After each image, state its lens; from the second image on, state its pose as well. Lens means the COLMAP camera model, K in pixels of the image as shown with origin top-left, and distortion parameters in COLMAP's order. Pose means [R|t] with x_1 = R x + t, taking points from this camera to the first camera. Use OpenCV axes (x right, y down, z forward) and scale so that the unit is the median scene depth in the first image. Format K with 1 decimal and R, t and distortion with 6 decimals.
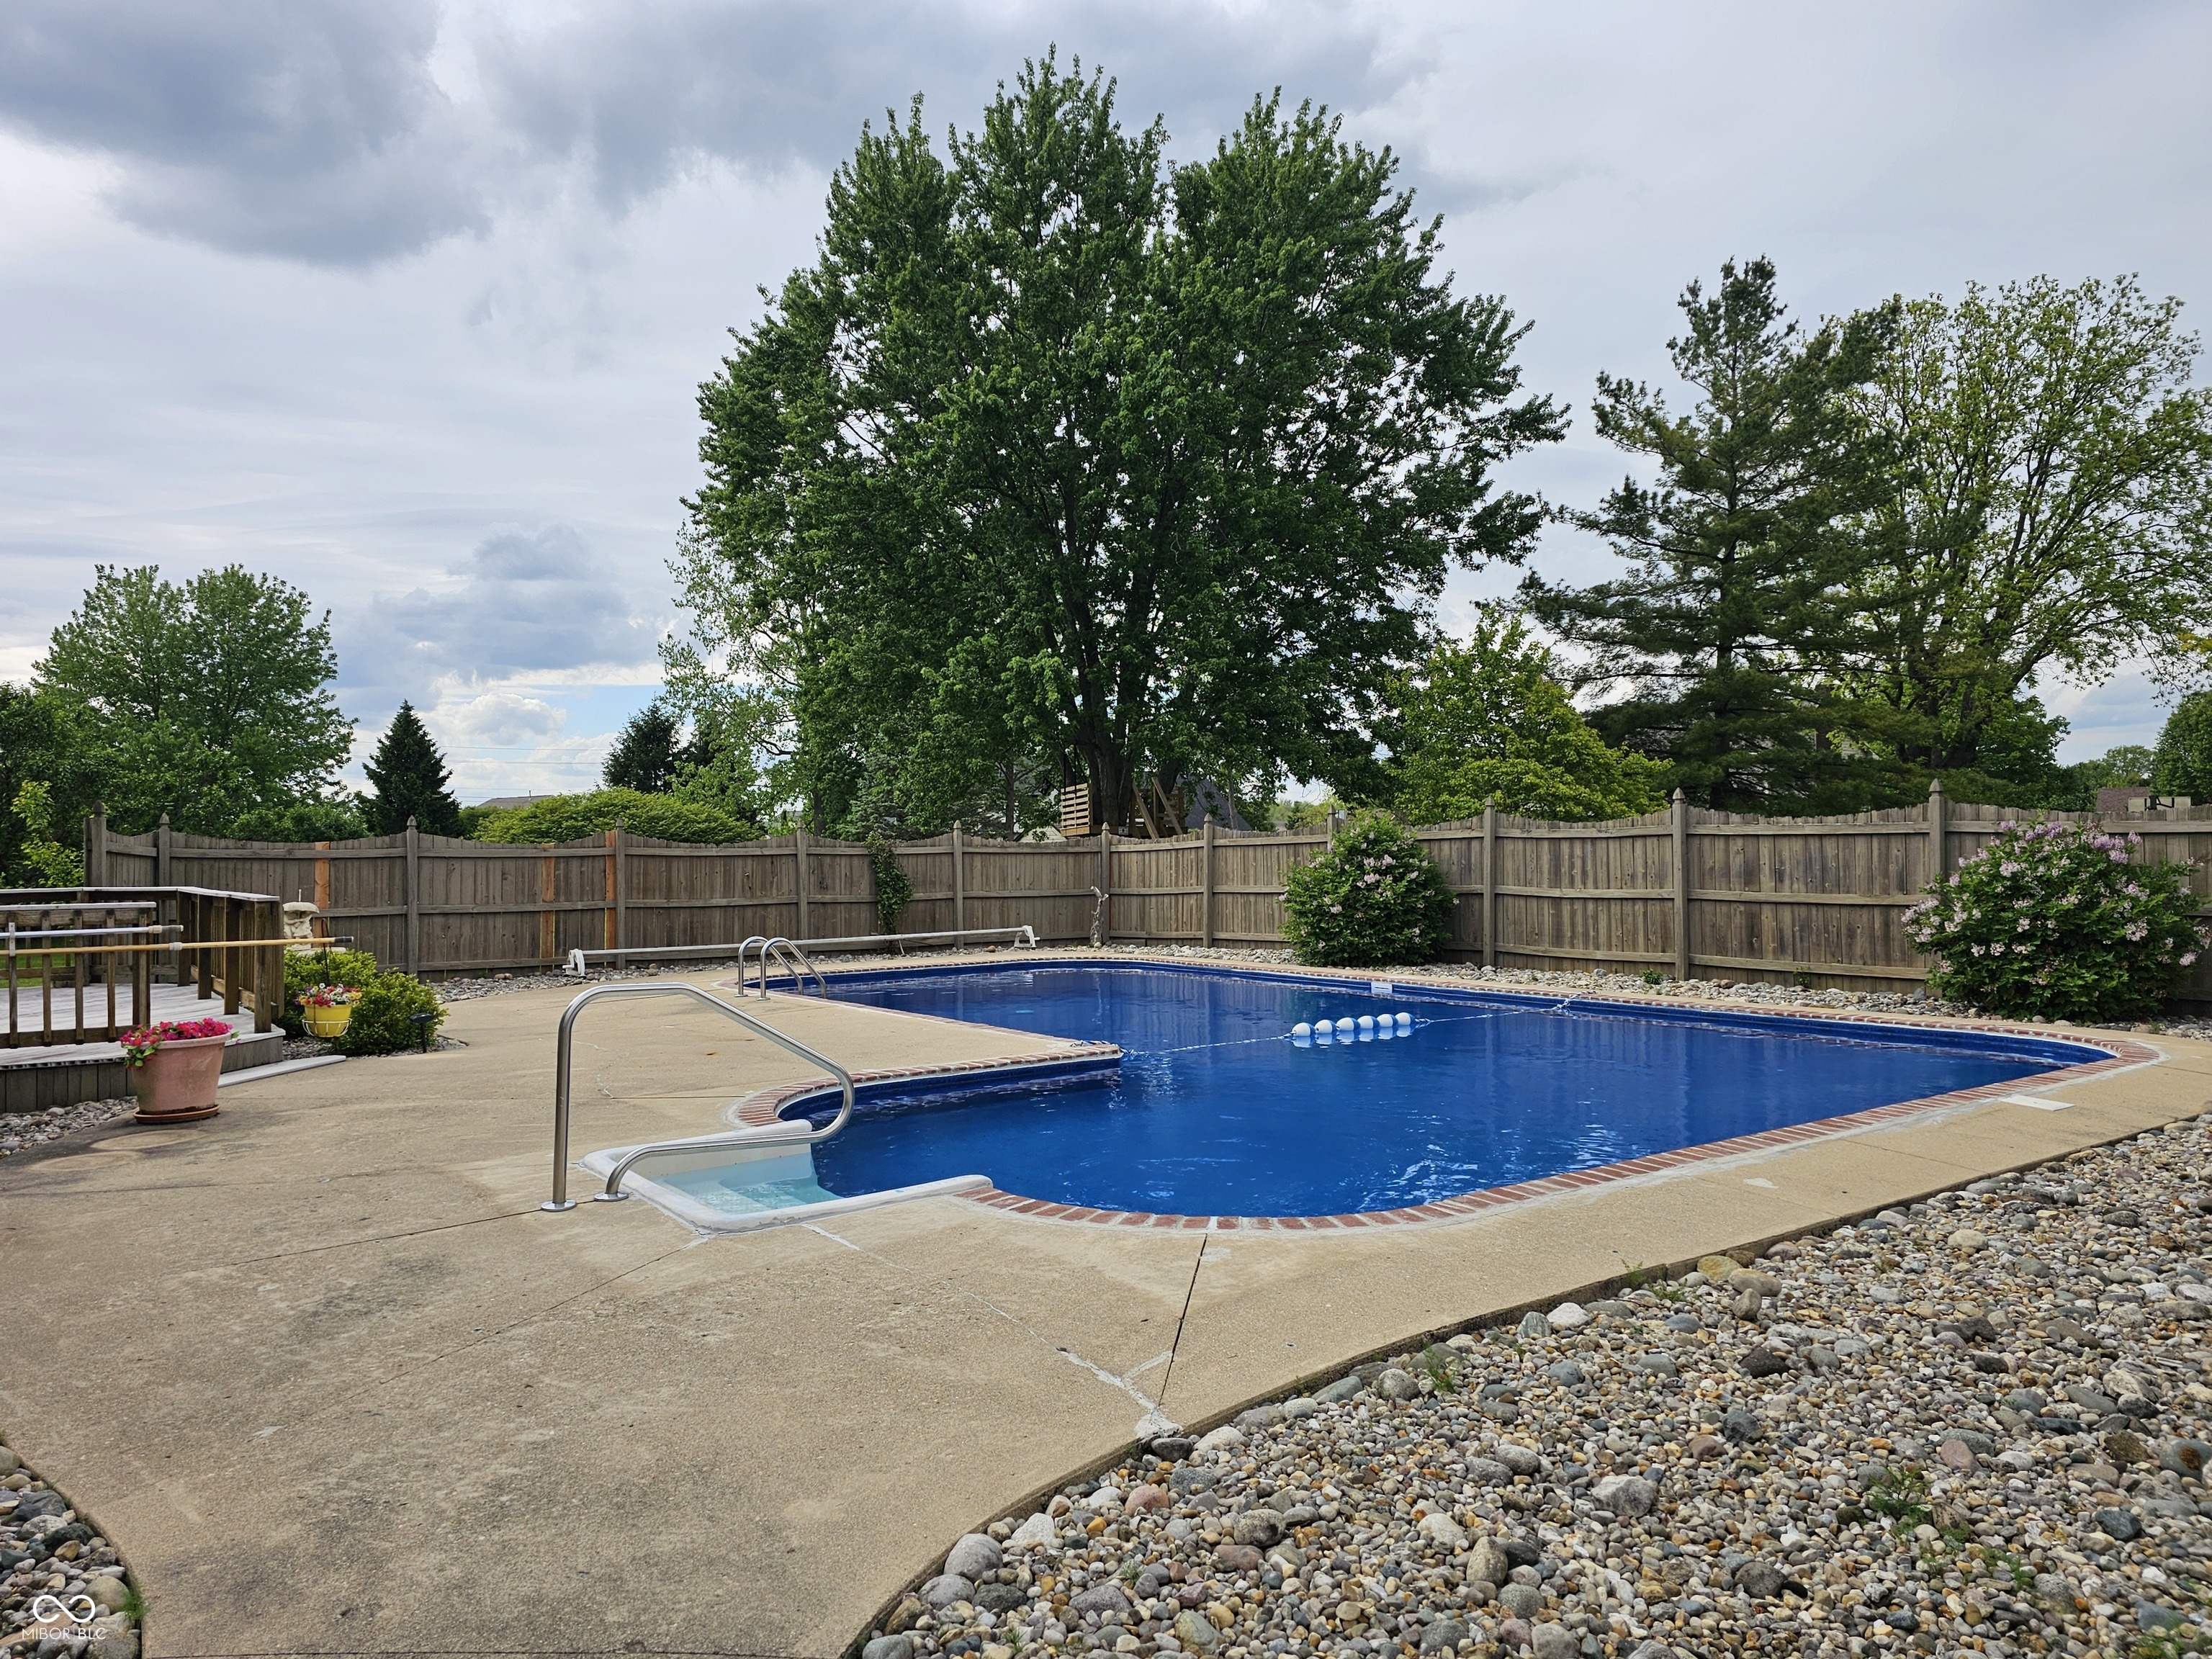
lens RADIAL K [[1485.8, 0, 1104.2], [0, 1485.8, 841.9], [0, 0, 1]] dist [0.038926, -0.006337]
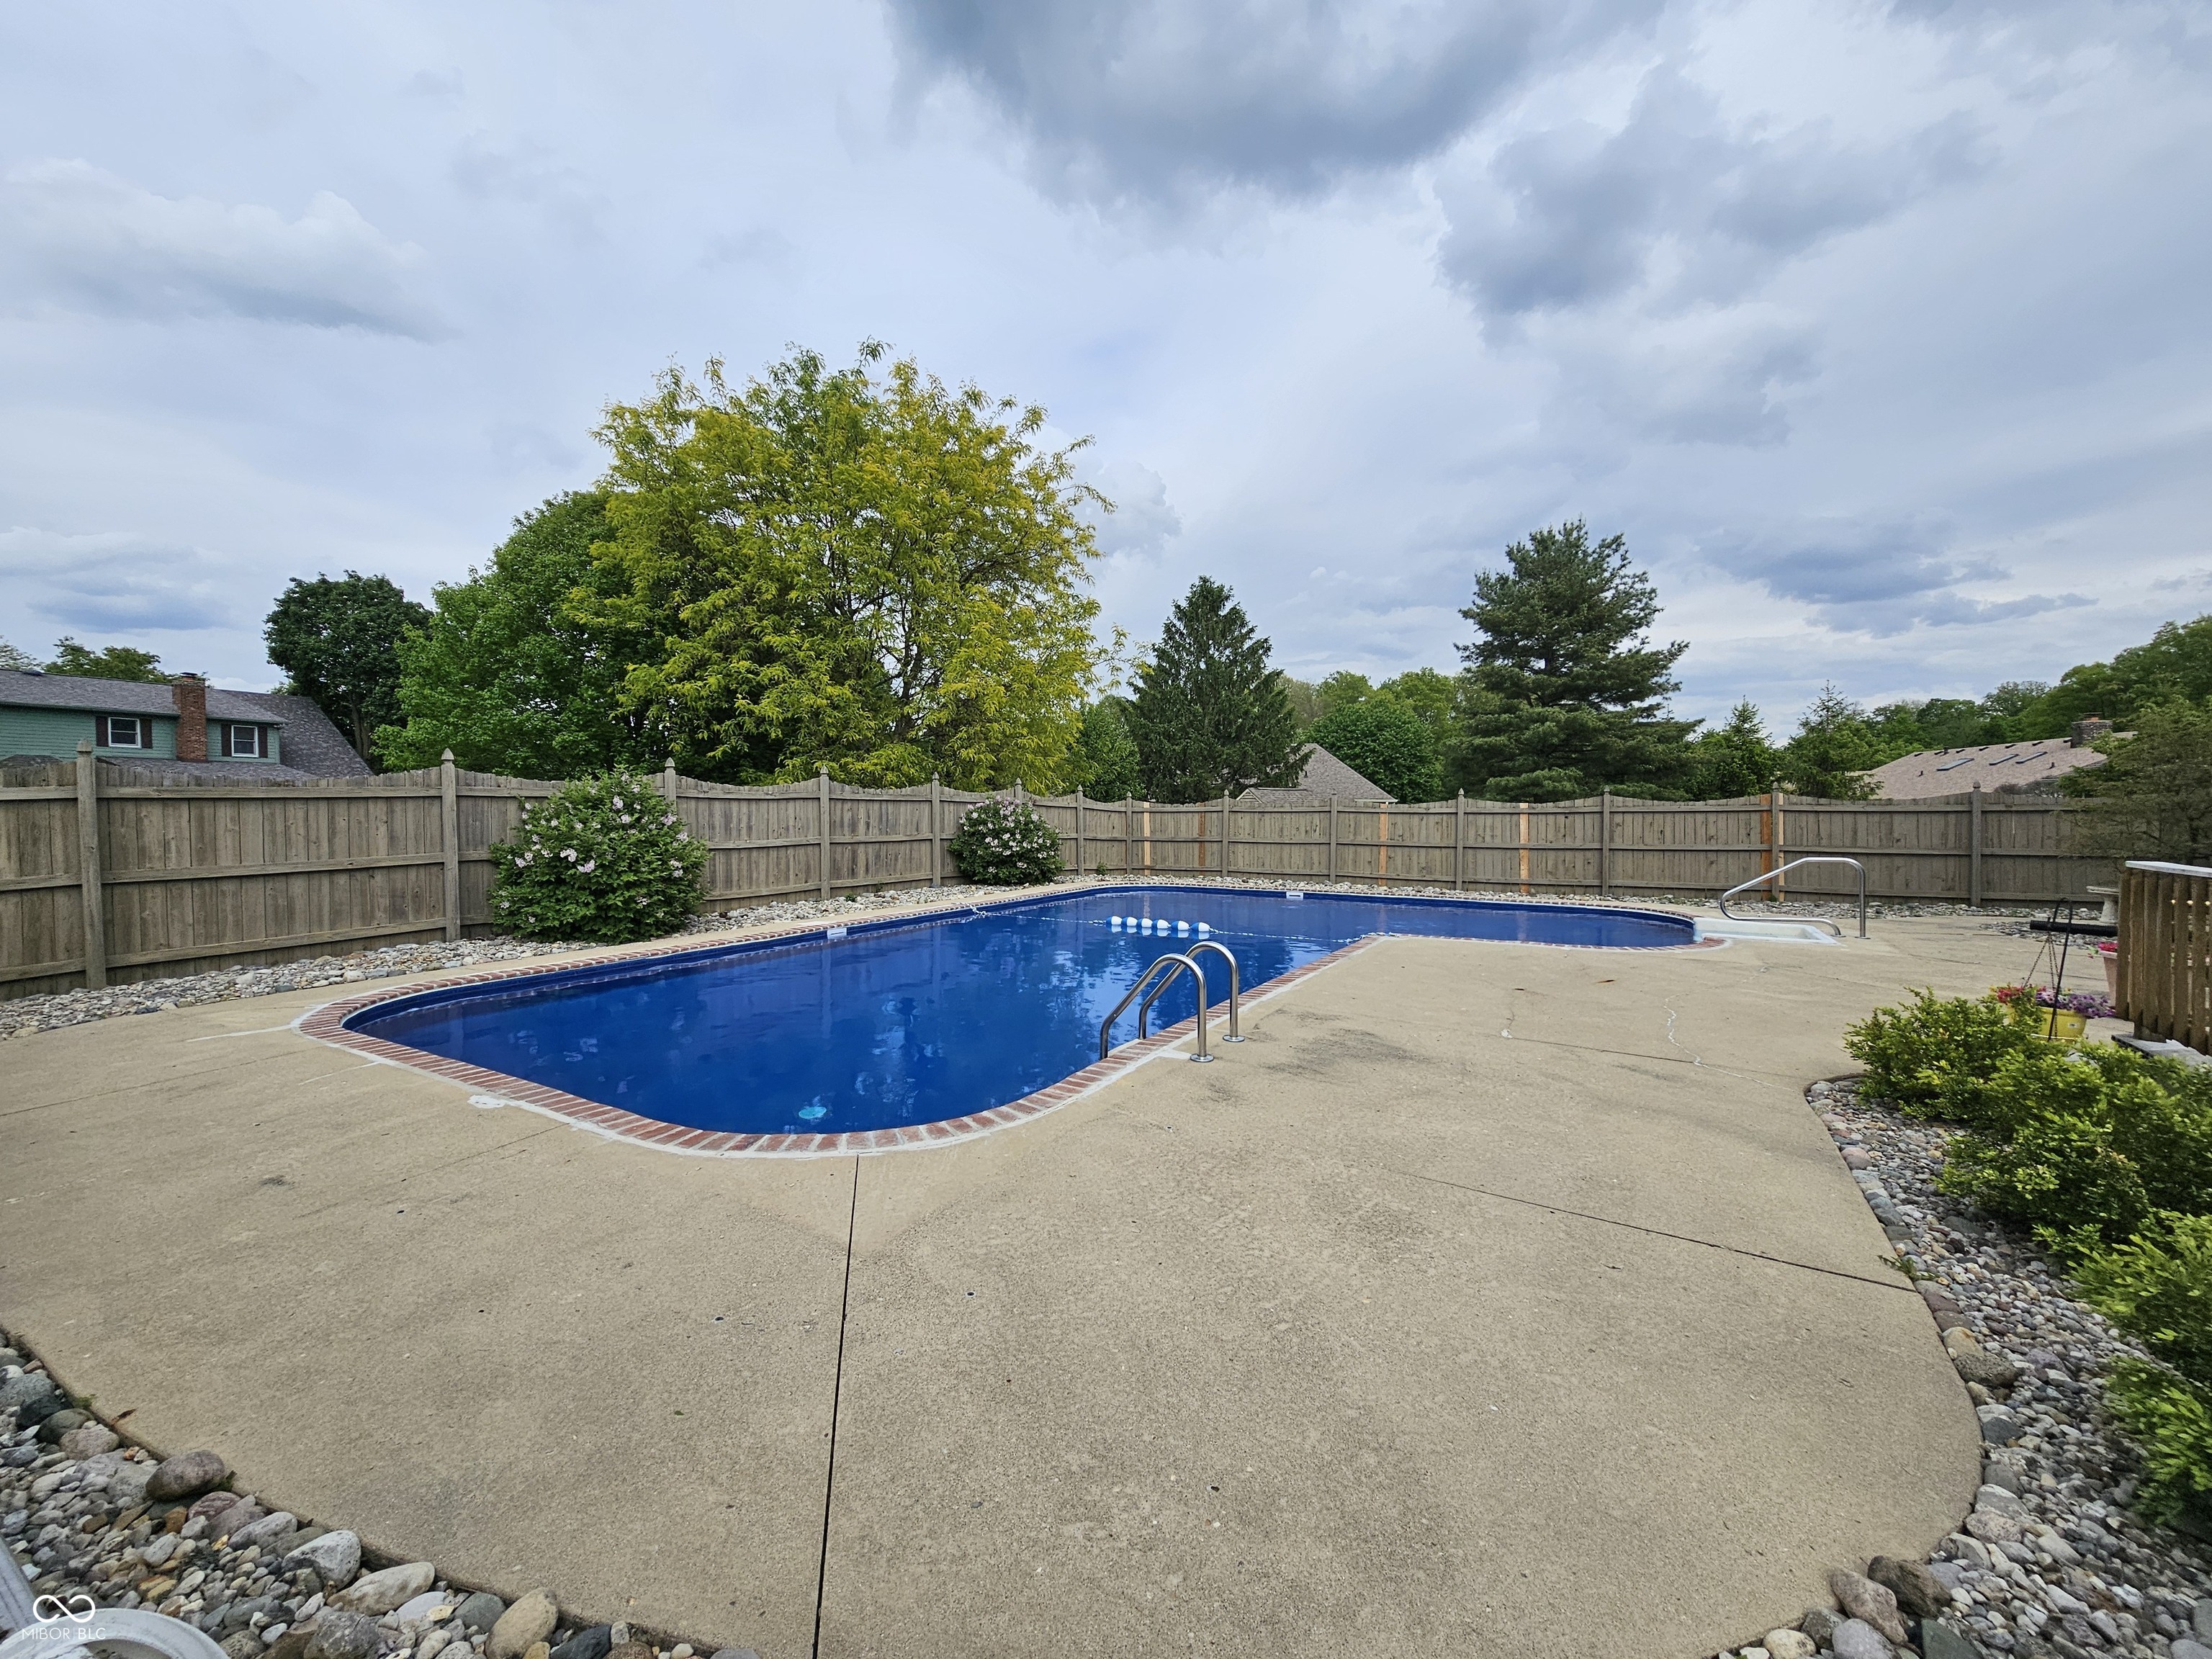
lens RADIAL K [[891.9, 0, 1110.7], [0, 891.9, 840.9], [0, 0, 1]] dist [-0.001945, 0.000272]
pose [[-0.386440, -0.028648, 0.921870, -0.430054], [-0.004953, 0.999568, 0.028986, 0.008115], [-0.922301, 0.006635, -0.386415, 0.916533]]
